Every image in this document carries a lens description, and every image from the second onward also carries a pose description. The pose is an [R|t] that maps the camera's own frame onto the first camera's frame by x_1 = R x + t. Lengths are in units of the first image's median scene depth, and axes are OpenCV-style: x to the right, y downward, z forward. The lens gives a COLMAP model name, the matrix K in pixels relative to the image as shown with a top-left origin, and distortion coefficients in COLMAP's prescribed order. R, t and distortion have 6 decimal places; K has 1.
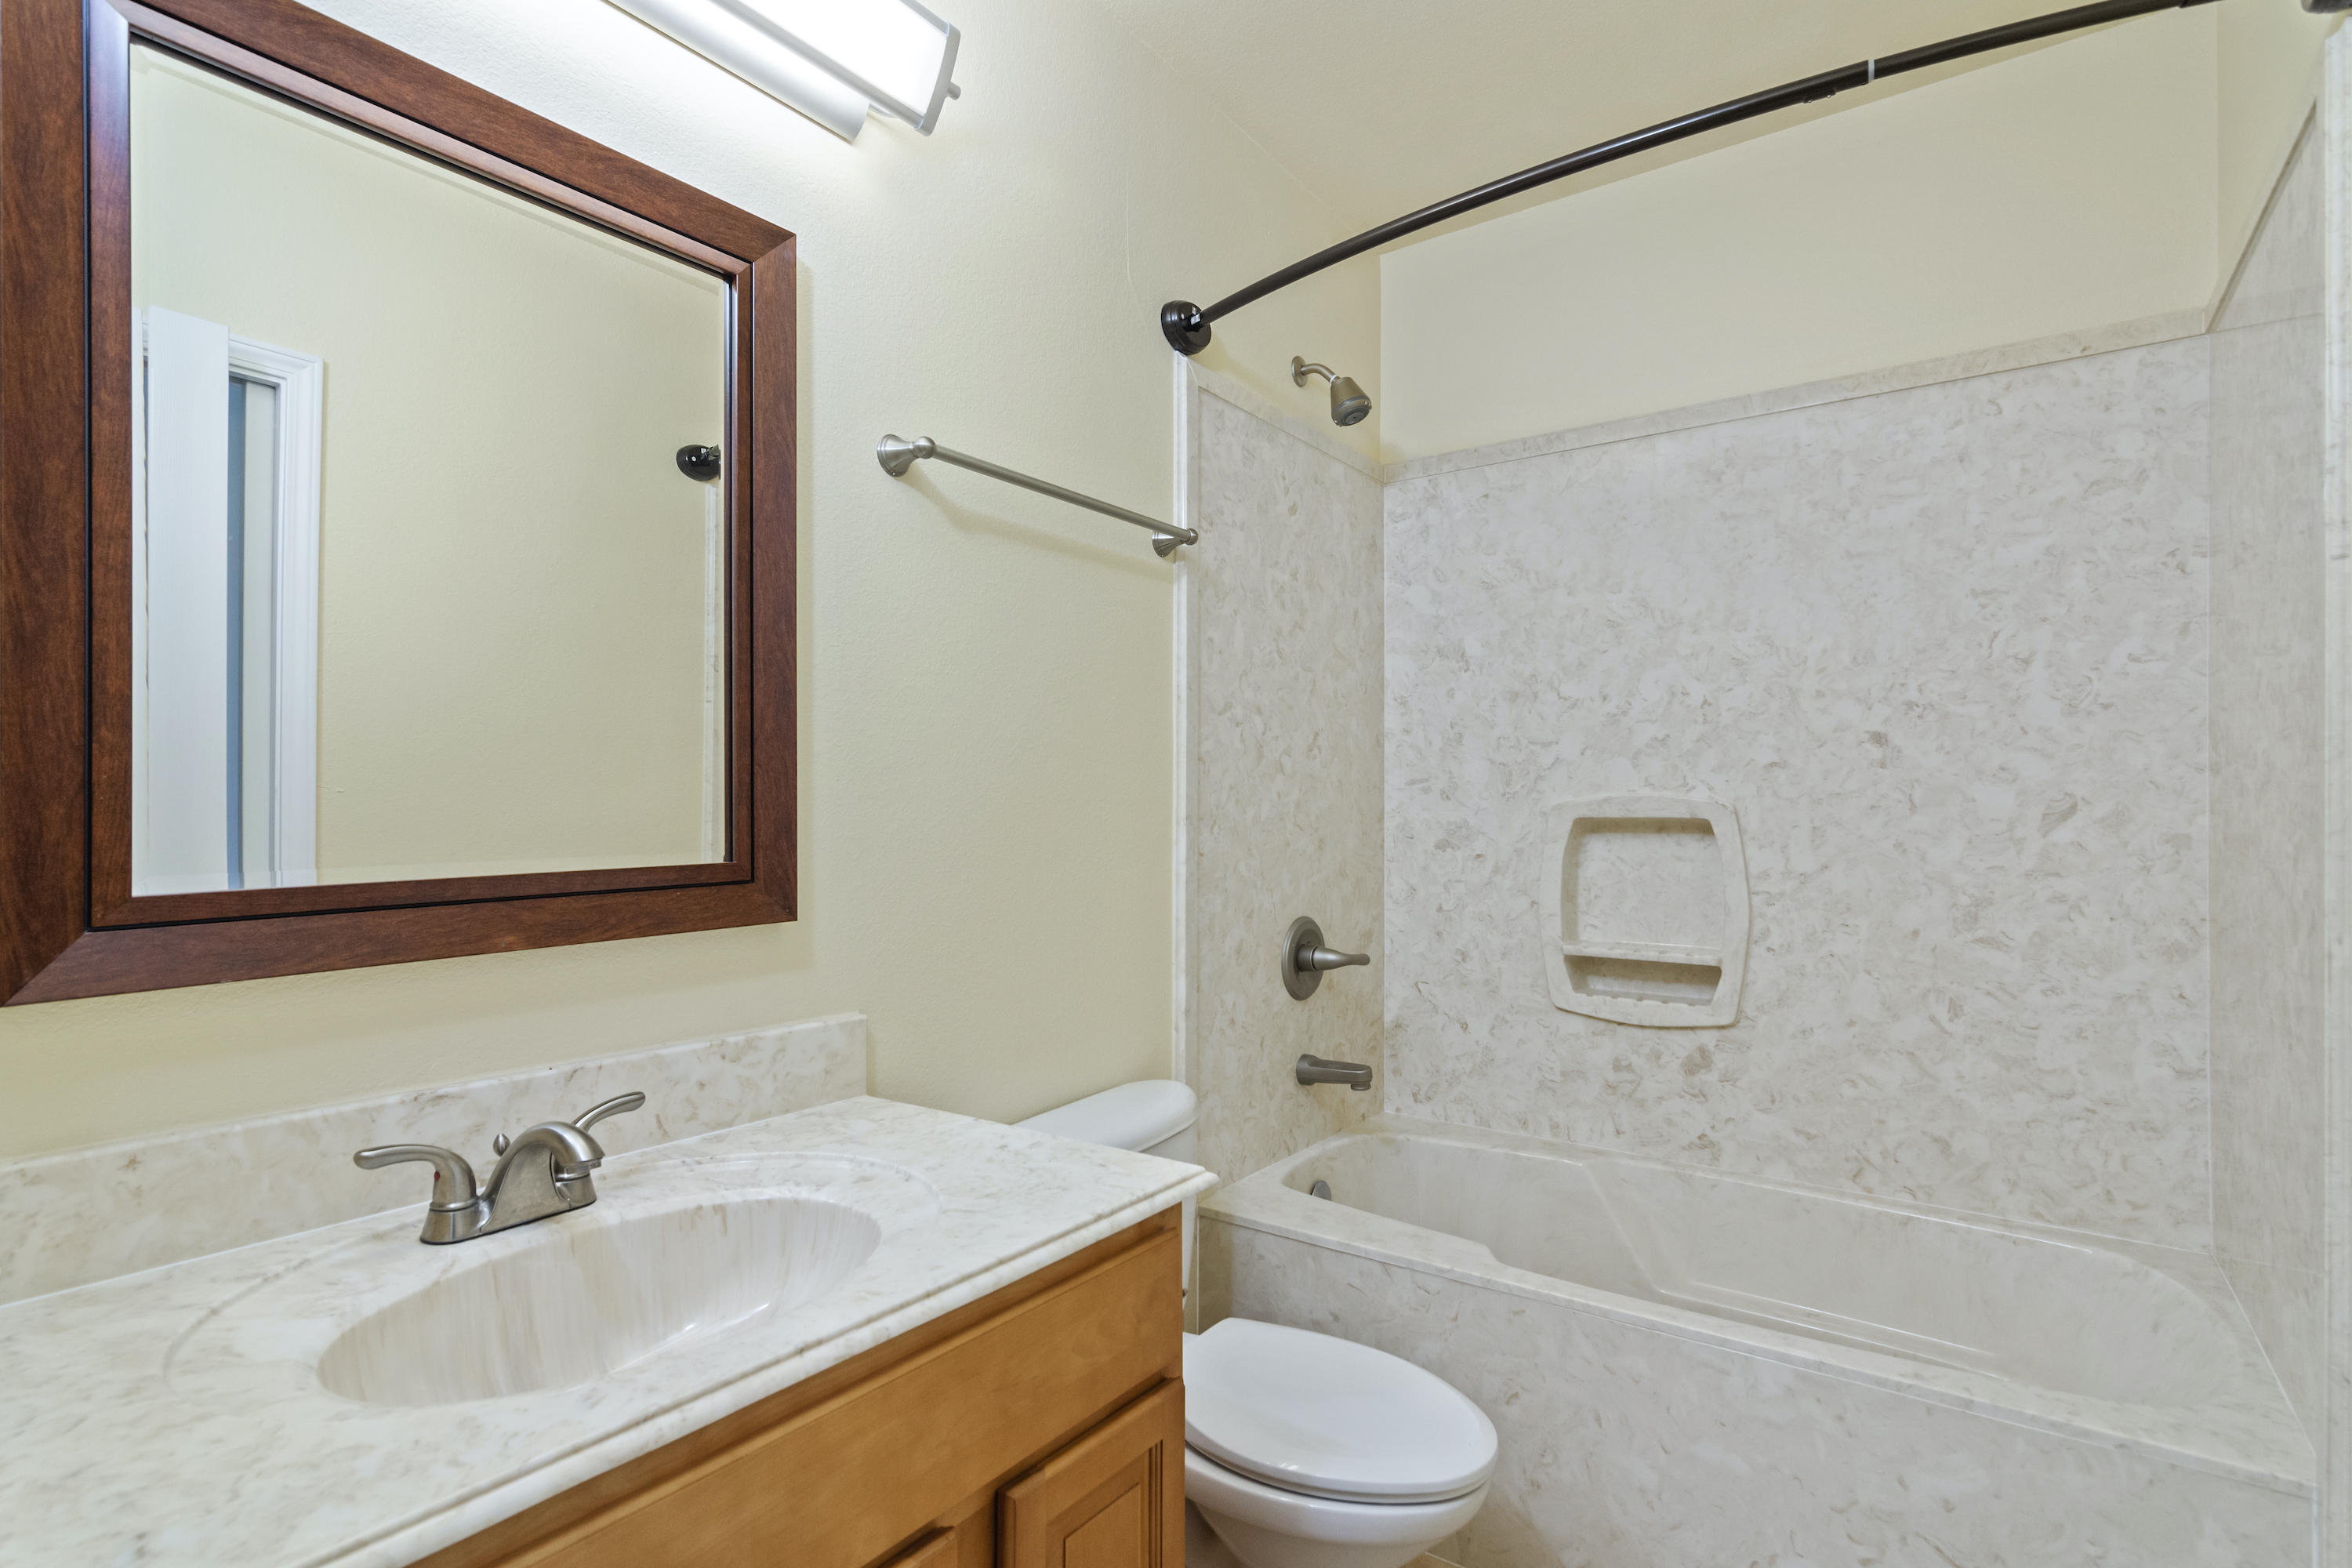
lens RADIAL K [[1146.1, 0, 1178.7], [0, 1146.1, 783.2], [0, 0, 1]] dist [-0.003297, 0.002716]
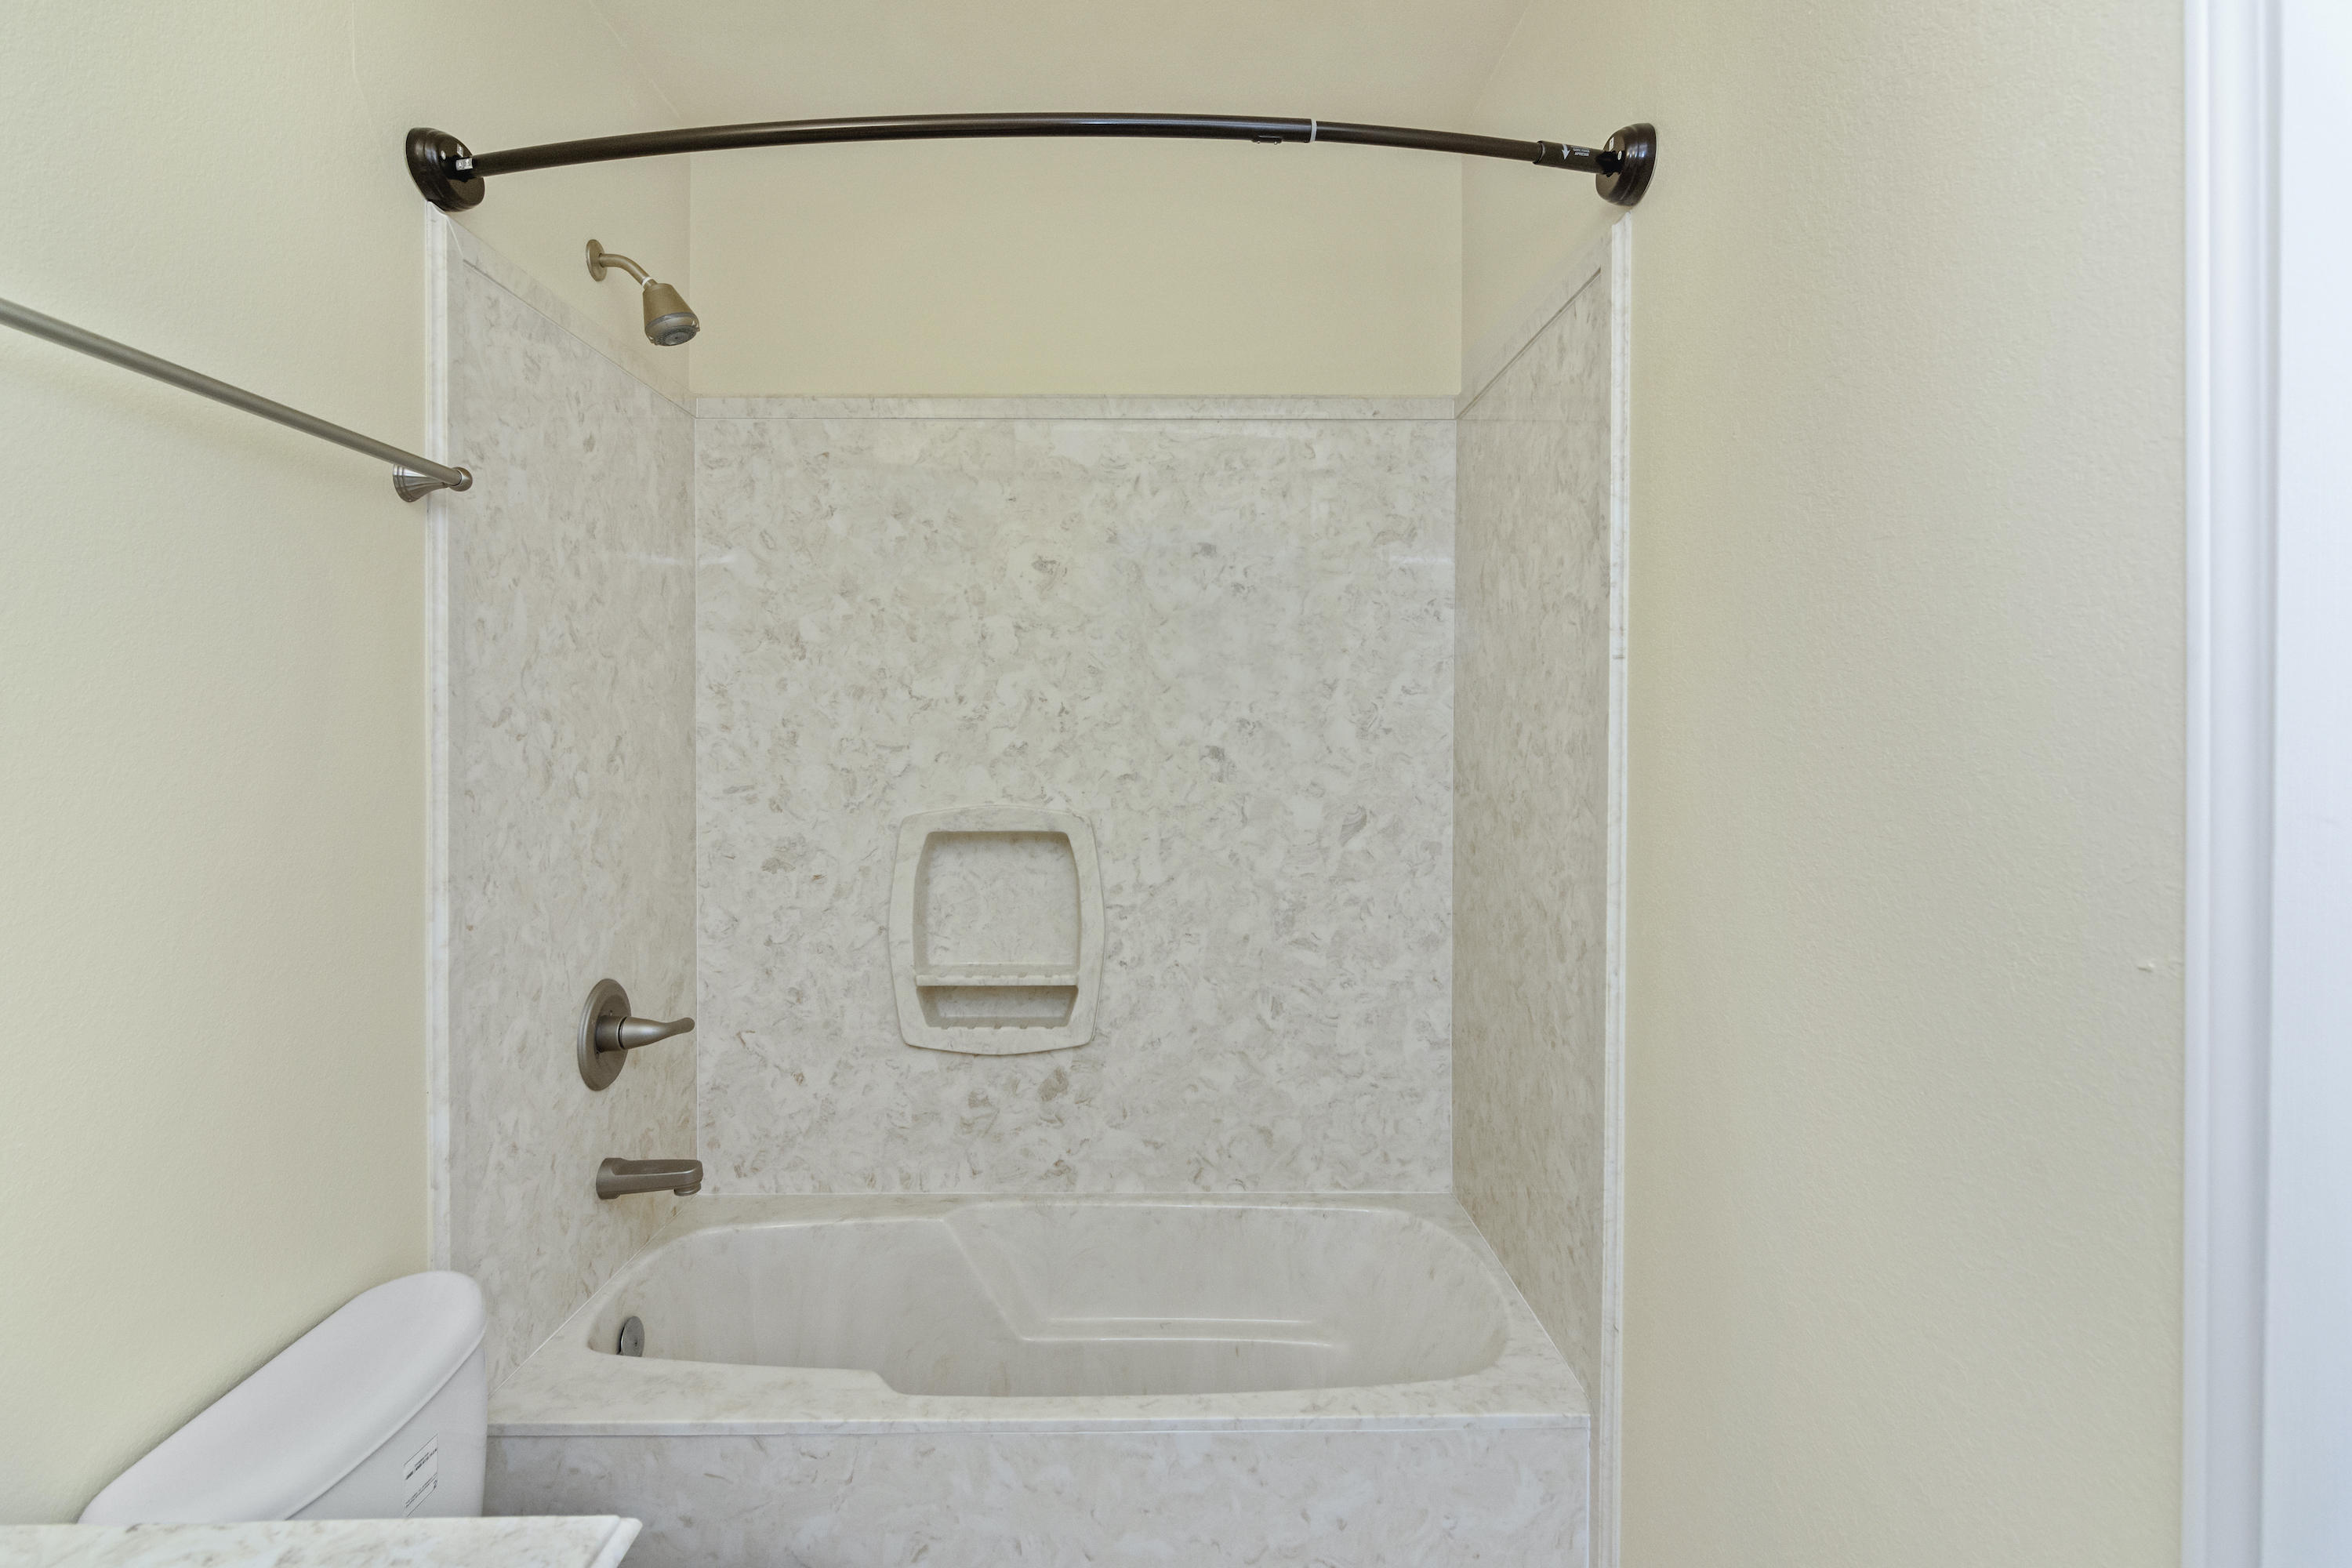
lens RADIAL K [[1184.5, 0, 1120.4], [0, 1184.5, 705.2], [0, 0, 1]] dist [-0.004365, -0.003373]
pose [[0.802044, -0.000831, 0.597264, -0.095581], [-0.013092, 0.999734, 0.018972, -0.096036], [-0.597121, -0.023036, 0.801820, 0.180271]]
